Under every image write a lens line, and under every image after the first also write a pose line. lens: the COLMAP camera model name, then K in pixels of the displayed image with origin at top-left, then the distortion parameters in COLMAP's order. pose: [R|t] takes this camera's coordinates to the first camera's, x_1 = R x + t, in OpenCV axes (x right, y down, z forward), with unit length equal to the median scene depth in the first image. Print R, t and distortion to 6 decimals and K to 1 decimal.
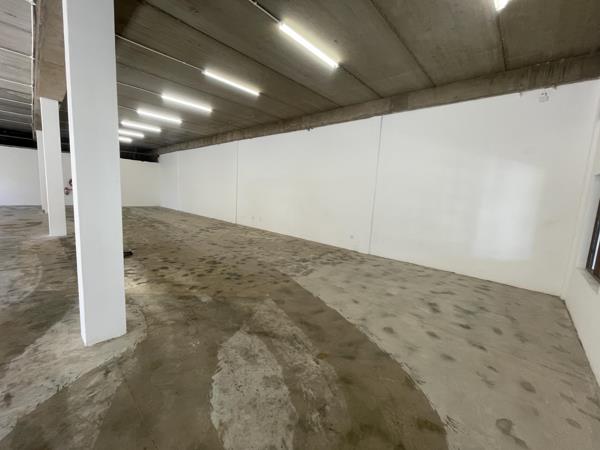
lens RADIAL K [[245.0, 0, 298.8], [0, 245.0, 222.6], [0, 0, 1]] dist [-0.004756, 0.001061]
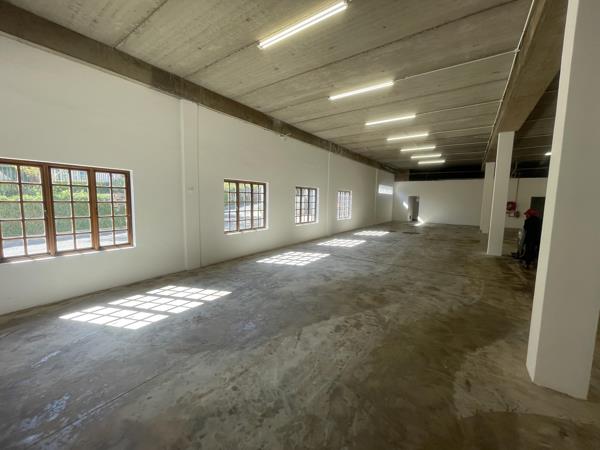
lens RADIAL K [[245.0, 0, 300.4], [0, 245.0, 224.5], [0, 0, 1]] dist [-0.004756, 0.001061]
pose [[0.144963, 0.052482, -0.988044, -0.076699], [-0.135603, 0.990223, 0.032702, 0.000278], [0.980101, 0.129241, 0.150663, -0.059216]]
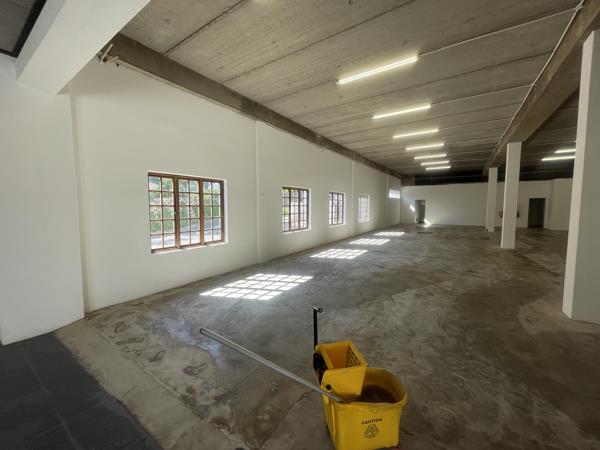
lens RADIAL K [[245.0, 0, 299.7], [0, 245.0, 224.5], [0, 0, 1]] dist [-0.004756, 0.001061]
pose [[0.166419, 0.023123, -0.985784, 0.150226], [-0.116761, 0.993154, 0.003585, 0.104935], [0.979118, 0.114505, 0.167980, -0.541141]]
